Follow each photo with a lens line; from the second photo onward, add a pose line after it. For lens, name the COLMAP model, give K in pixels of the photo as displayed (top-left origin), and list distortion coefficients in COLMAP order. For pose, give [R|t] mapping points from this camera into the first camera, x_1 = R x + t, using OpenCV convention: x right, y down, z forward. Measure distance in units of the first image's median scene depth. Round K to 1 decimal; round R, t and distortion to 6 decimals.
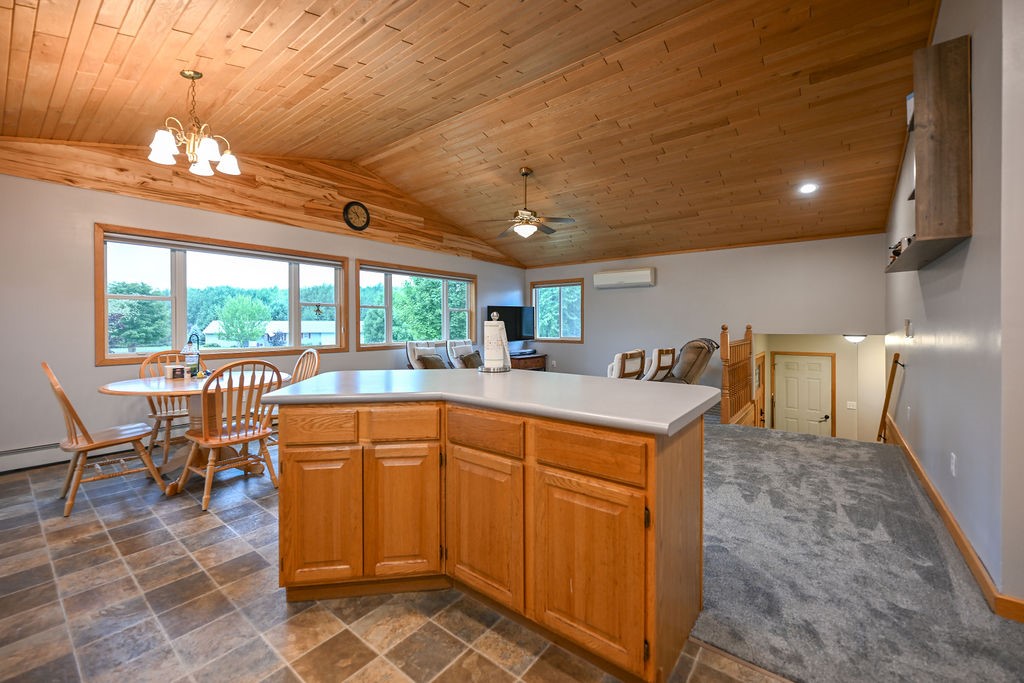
lens RADIAL K [[407.0, 0, 504.4], [0, 407.0, 330.2], [0, 0, 1]] dist [0.000081, 0.000310]
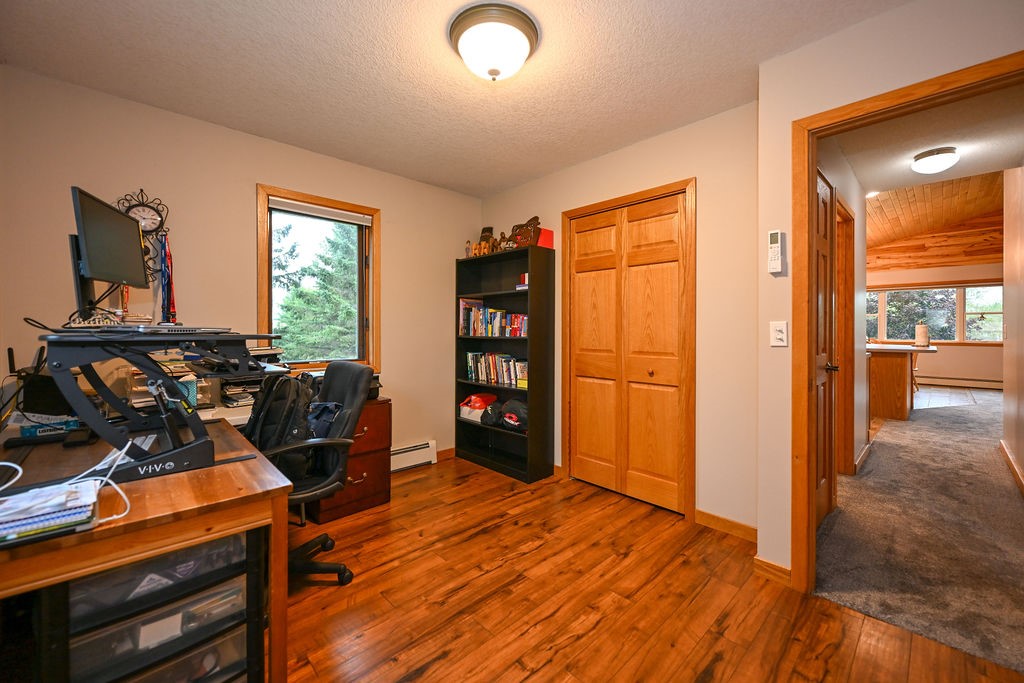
lens RADIAL K [[407.0, 0, 521.4], [0, 407.0, 327.1], [0, 0, 1]] dist [0.000081, 0.000310]
pose [[-0.118564, 0.000012, -0.992946, 1.145446], [-0.010640, 0.999943, 0.001282, 0.002572], [0.992889, 0.010717, -0.118557, -0.457767]]
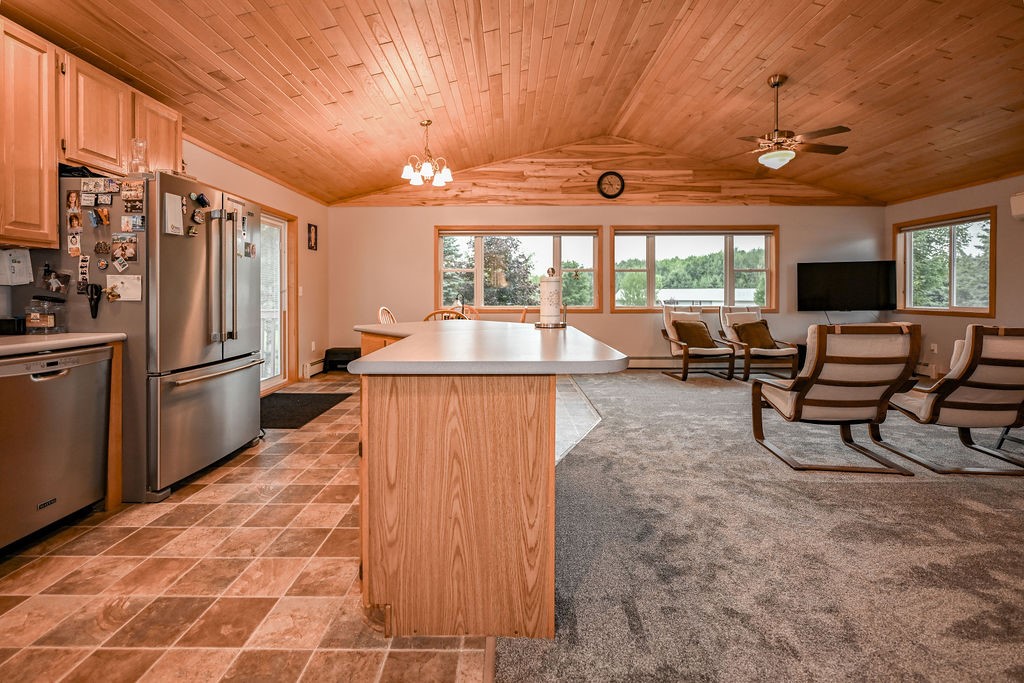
lens RADIAL K [[407.0, 0, 506.4], [0, 407.0, 297.9], [0, 0, 1]] dist [0.000081, 0.000310]
pose [[0.627688, 0.009058, -0.778413, 0.293568], [-0.009238, 0.999949, 0.004186, 0.010976], [0.778410, 0.004564, 0.627739, 0.126950]]
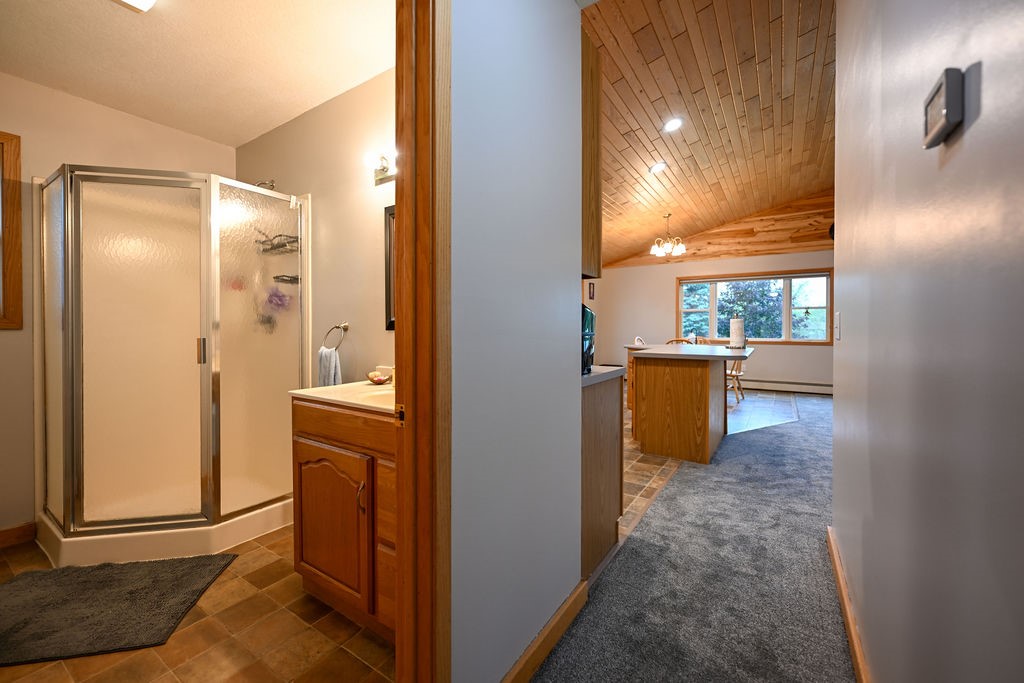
lens RADIAL K [[407.0, 0, 514.3], [0, 407.0, 326.0], [0, 0, 1]] dist [0.000081, 0.000310]
pose [[0.097658, -0.000447, -0.995220, 0.705785], [-0.014988, 0.999886, -0.001920, 0.009814], [0.995107, 0.015104, 0.097640, -0.051714]]
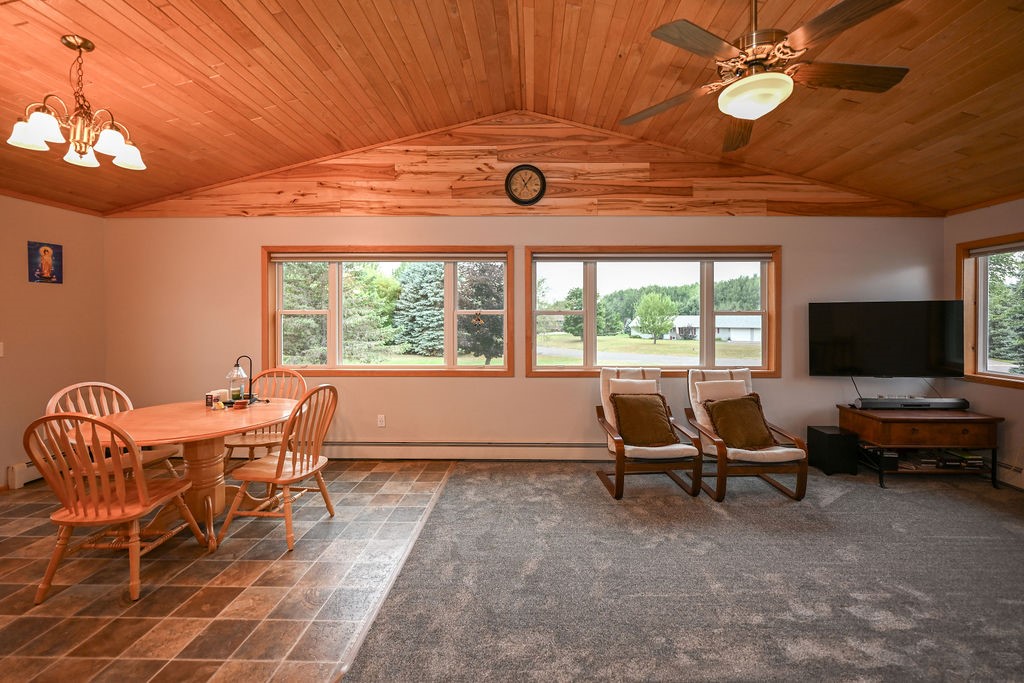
lens RADIAL K [[407.0, 0, 516.7], [0, 407.0, 322.3], [0, 0, 1]] dist [0.000081, 0.000310]
pose [[0.615614, 0.007587, -0.788011, 0.184631], [-0.012573, 0.999921, -0.000195, -0.043032], [0.787947, 0.010028, 0.615661, 0.558774]]
